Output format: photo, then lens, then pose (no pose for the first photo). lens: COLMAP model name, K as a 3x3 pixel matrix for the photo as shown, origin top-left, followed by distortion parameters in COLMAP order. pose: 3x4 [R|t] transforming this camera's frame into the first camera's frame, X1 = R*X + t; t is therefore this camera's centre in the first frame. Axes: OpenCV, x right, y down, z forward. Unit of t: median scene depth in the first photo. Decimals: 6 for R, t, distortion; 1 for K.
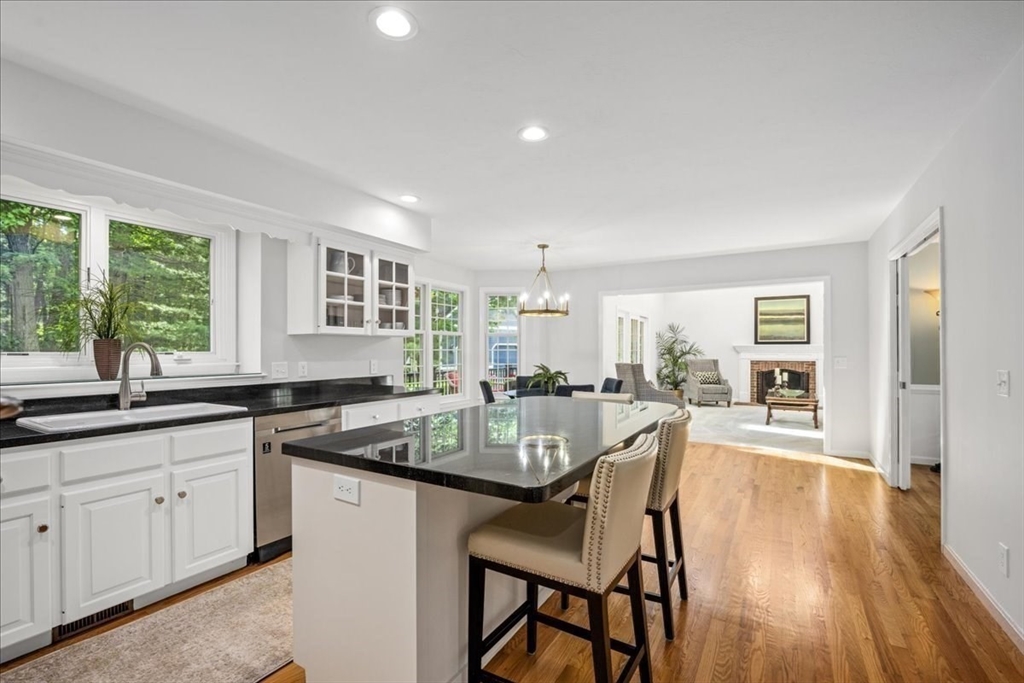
lens RADIAL K [[461.9, 0, 508.8], [0, 461.9, 347.8], [0, 0, 1]] dist [-0.003044, -0.000259]
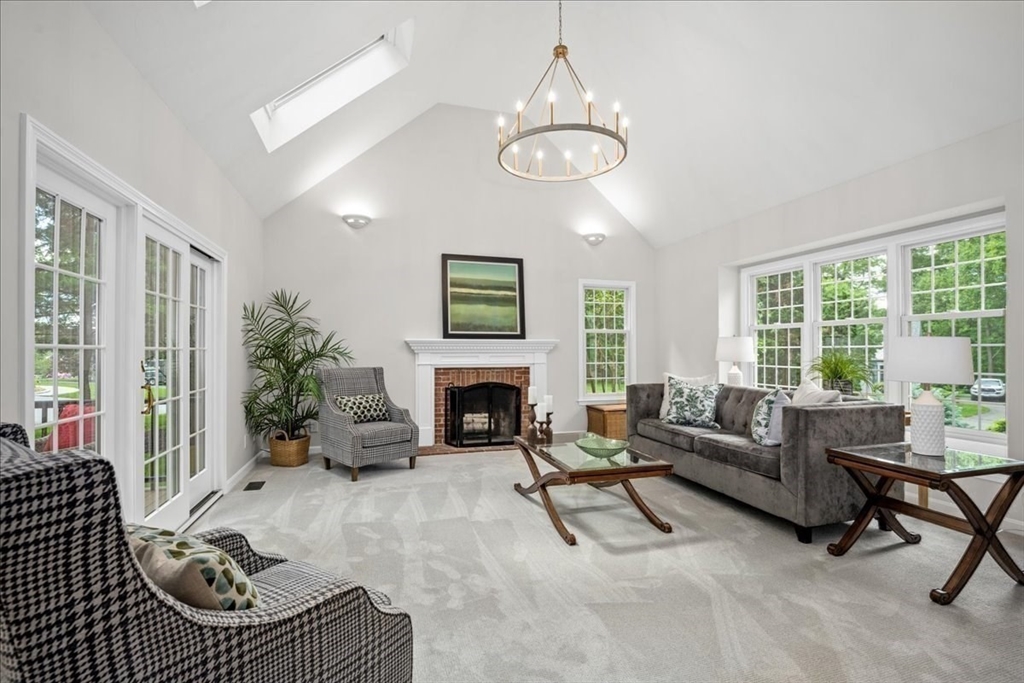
lens RADIAL K [[461.9, 0, 521.9], [0, 461.9, 347.7], [0, 0, 1]] dist [-0.003044, -0.000259]
pose [[0.660262, 0.003501, 0.751028, 0.181752], [-0.002960, 0.999994, -0.002059, 0.004538], [-0.751030, -0.000863, 0.660268, 0.565392]]
